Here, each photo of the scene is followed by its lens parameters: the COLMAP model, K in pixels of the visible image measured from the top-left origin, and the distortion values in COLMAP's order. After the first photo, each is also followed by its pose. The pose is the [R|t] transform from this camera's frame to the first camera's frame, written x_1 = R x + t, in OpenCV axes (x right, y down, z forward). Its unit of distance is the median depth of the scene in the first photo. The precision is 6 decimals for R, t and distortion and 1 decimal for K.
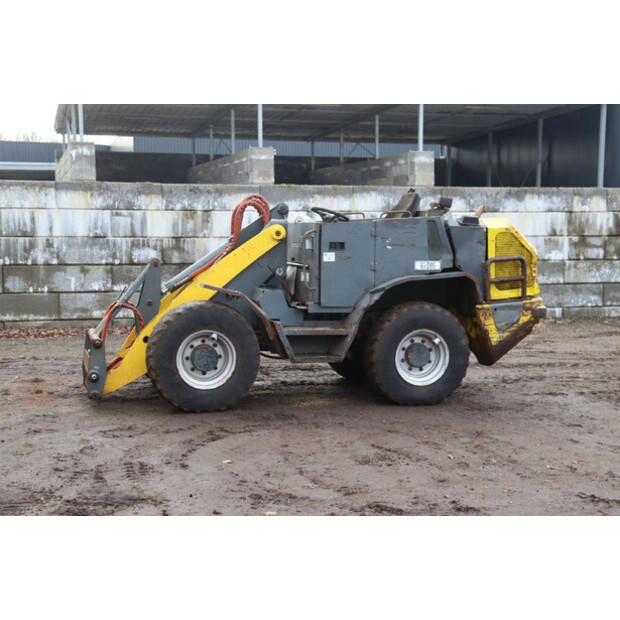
lens RADIAL K [[965.8, 0, 310.0], [0, 965.8, 310.0], [0, 0, 1]] dist [0.118963, 0.101950]
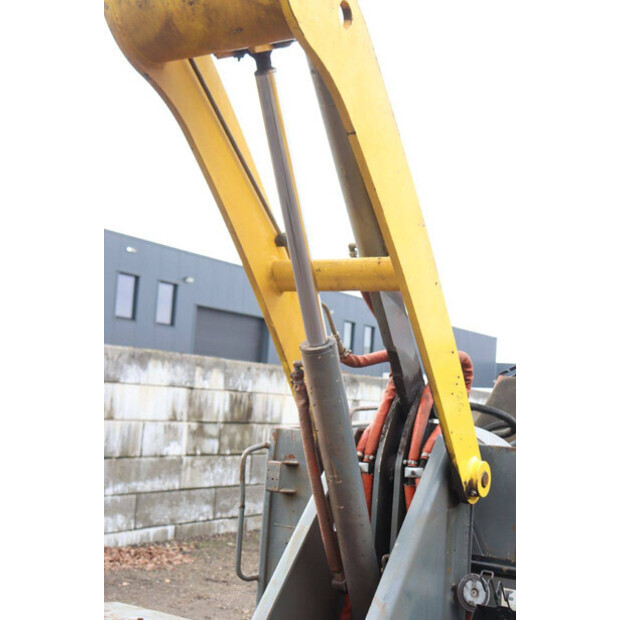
lens RADIAL K [[965.8, 0, 310.0], [0, 965.8, 310.0], [0, 0, 1]] dist [0.118963, 0.101950]
pose [[0.718878, 0.111589, 0.686121, -0.314513], [-0.003930, 0.987668, -0.156515, -0.086126], [-0.695125, 0.109819, 0.710451, 0.793454]]
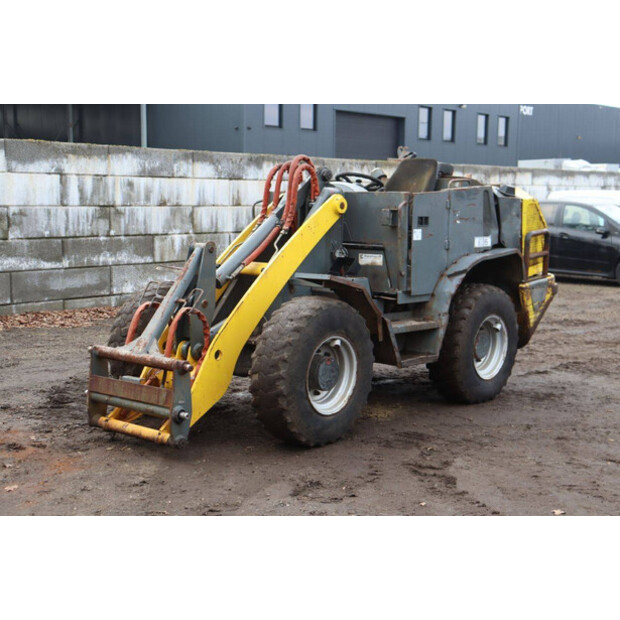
lens RADIAL K [[944.8, 0, 310.0], [0, 944.8, 310.0], [0, 0, 1]] dist [0.124581, 0.082988]
pose [[0.833690, -0.062442, 0.548691, -0.477536], [0.041876, 0.997874, 0.049933, -0.033534], [-0.550643, -0.018652, 0.834532, 0.362434]]
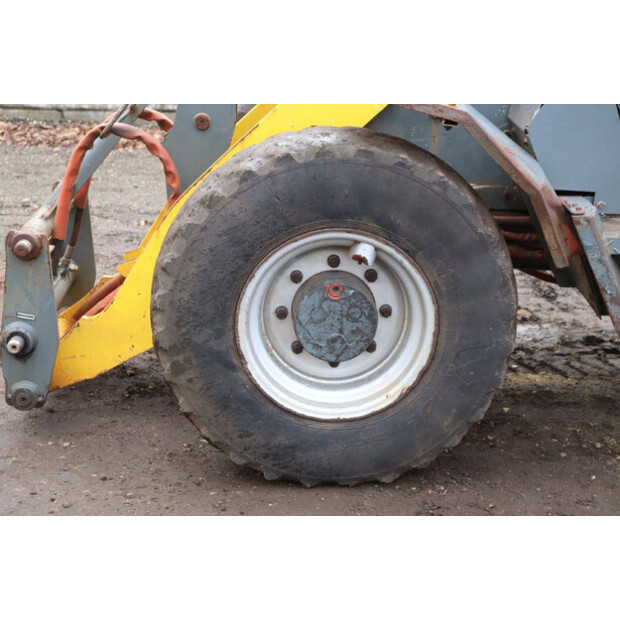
lens RADIAL K [[1261.4, 0, 310.0], [0, 1261.4, 310.0], [0, 0, 1]] dist [0.305831, 0.041964]
pose [[0.969440, 0.072140, -0.234484, -0.019911], [-0.027398, 0.981646, 0.188732, -0.026633], [0.243795, -0.176540, 0.953623, 0.565030]]
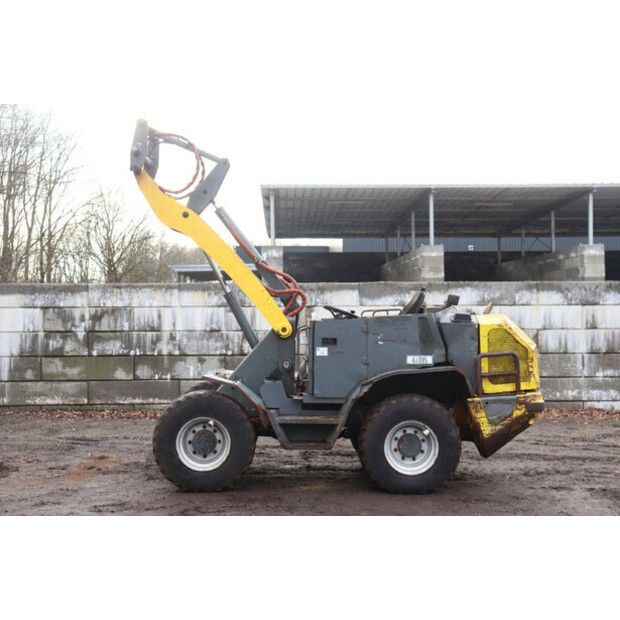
lens RADIAL K [[897.3, 0, 310.0], [0, 897.3, 310.0], [0, 0, 1]] dist [0.075621, 0.084014]
pose [[0.969565, -0.007903, -0.244707, 0.242832], [-0.014826, 0.995750, -0.090900, -0.009013], [0.244385, 0.091761, 0.965327, 0.017213]]
